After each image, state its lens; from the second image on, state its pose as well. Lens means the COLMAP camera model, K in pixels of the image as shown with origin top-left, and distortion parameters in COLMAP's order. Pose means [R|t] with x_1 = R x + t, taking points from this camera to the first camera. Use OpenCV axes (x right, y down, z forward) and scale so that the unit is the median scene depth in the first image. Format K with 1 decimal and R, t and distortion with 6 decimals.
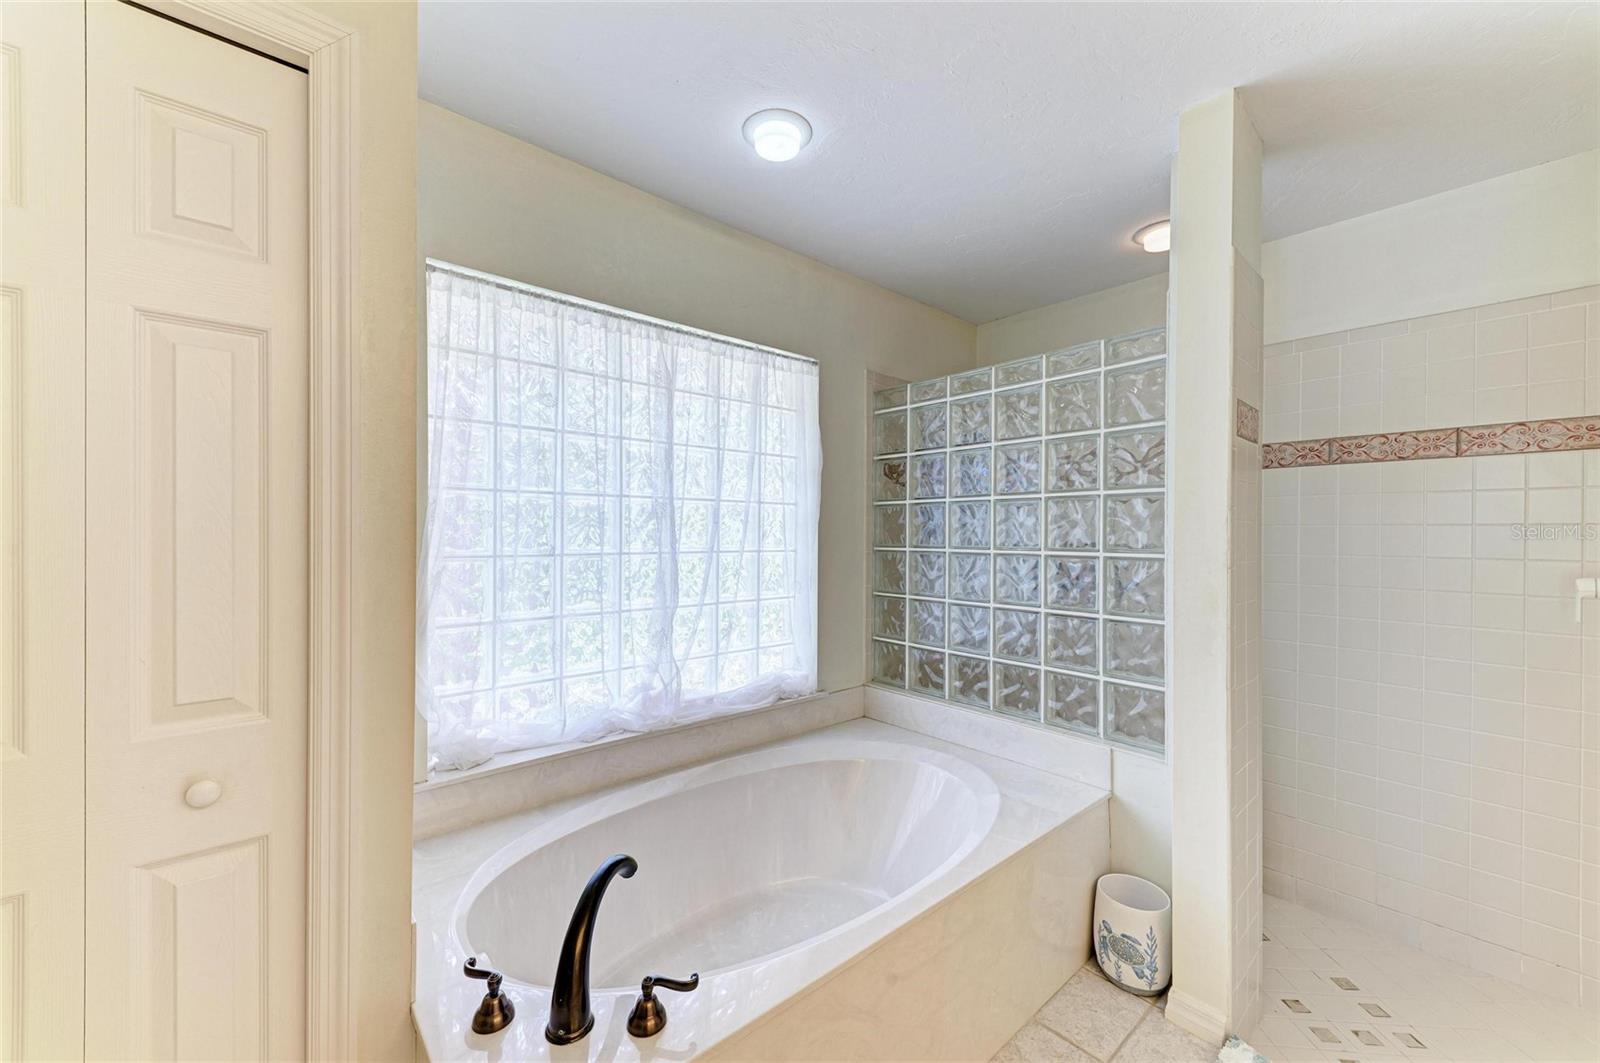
lens RADIAL K [[625.2, 0, 803.3], [0, 625.2, 534.4], [0, 0, 1]] dist [0.019214, -0.005632]
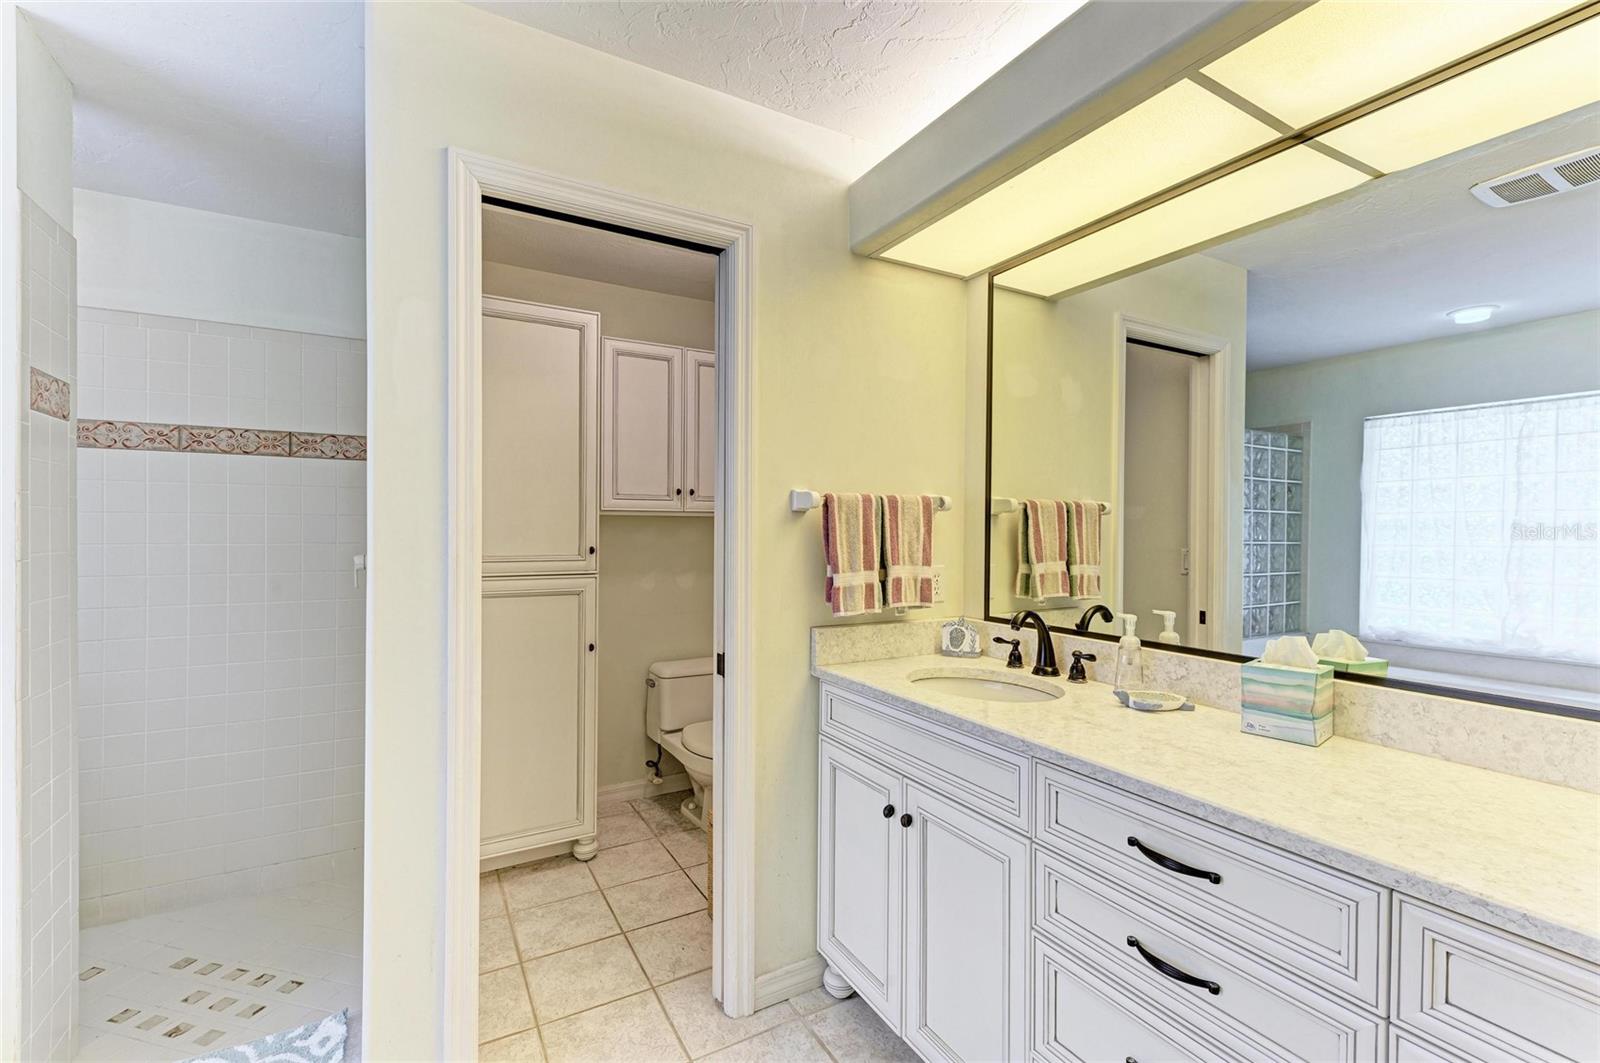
lens RADIAL K [[688.4, 0, 800.0], [0, 688.4, 531.5], [0, 0, 1]] dist [0.002604, 0.000090]
pose [[0.201355, -0.009224, 0.979475, -0.026177], [-0.002150, 0.999949, 0.009859, 0.001133], [-0.979516, -0.004091, 0.201325, -0.174672]]
